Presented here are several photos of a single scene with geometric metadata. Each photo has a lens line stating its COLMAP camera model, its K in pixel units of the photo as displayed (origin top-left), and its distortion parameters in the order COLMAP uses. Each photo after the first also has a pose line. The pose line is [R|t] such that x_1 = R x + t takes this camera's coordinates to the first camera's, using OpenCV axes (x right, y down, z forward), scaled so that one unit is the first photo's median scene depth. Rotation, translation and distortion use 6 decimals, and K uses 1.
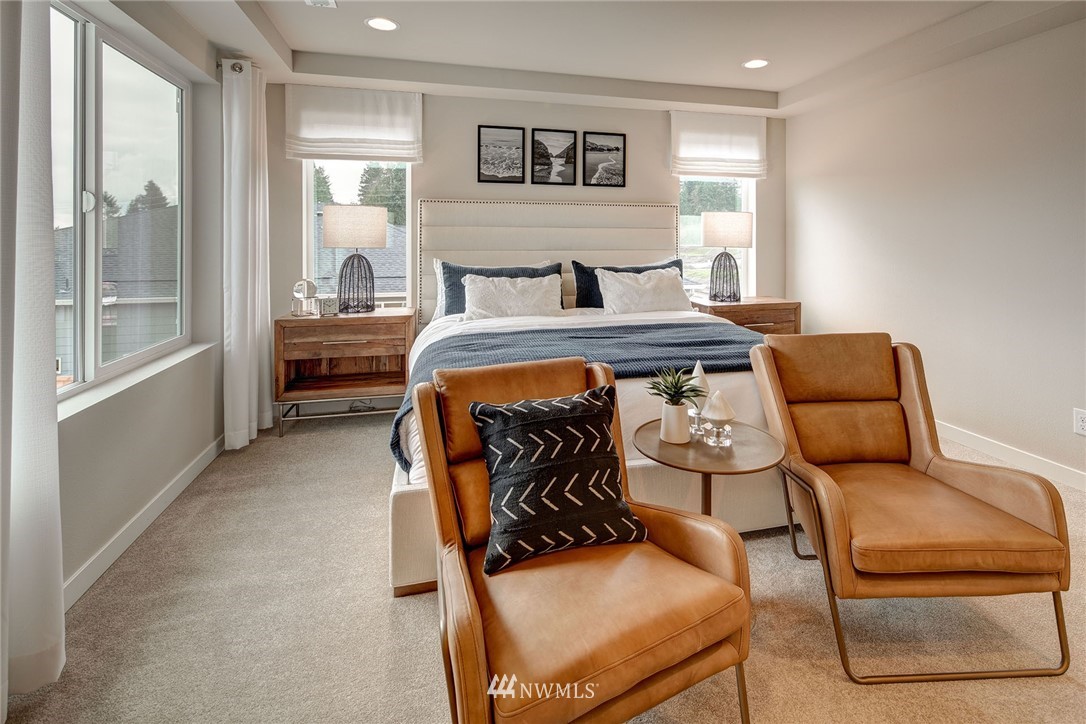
lens RADIAL K [[543.4, 0, 544.9], [0, 543.4, 302.5], [0, 0, 1]] dist [-0.000544, -0.000122]
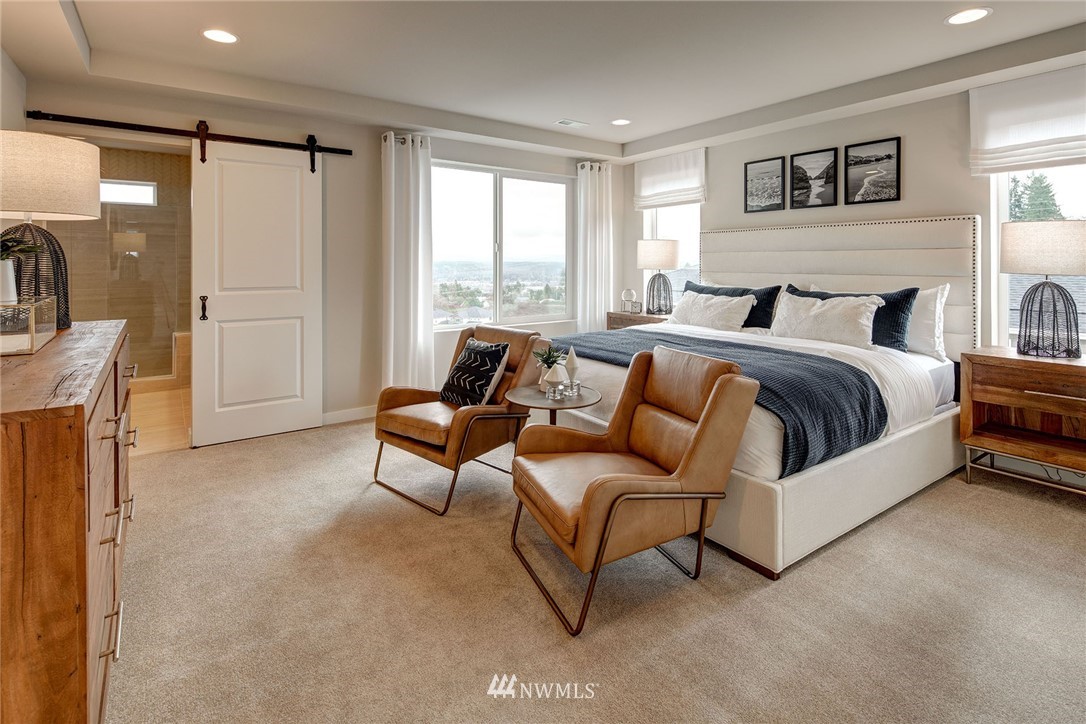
lens RADIAL K [[529.9, 0, 543.0], [0, 529.9, 362.0], [0, 0, 1]] dist [0.000012, 0.000053]
pose [[0.333259, 0.171217, -0.927159, 0.808275], [-0.107835, 0.983842, 0.142924, -0.023841], [0.936648, 0.052349, 0.346338, 0.218024]]
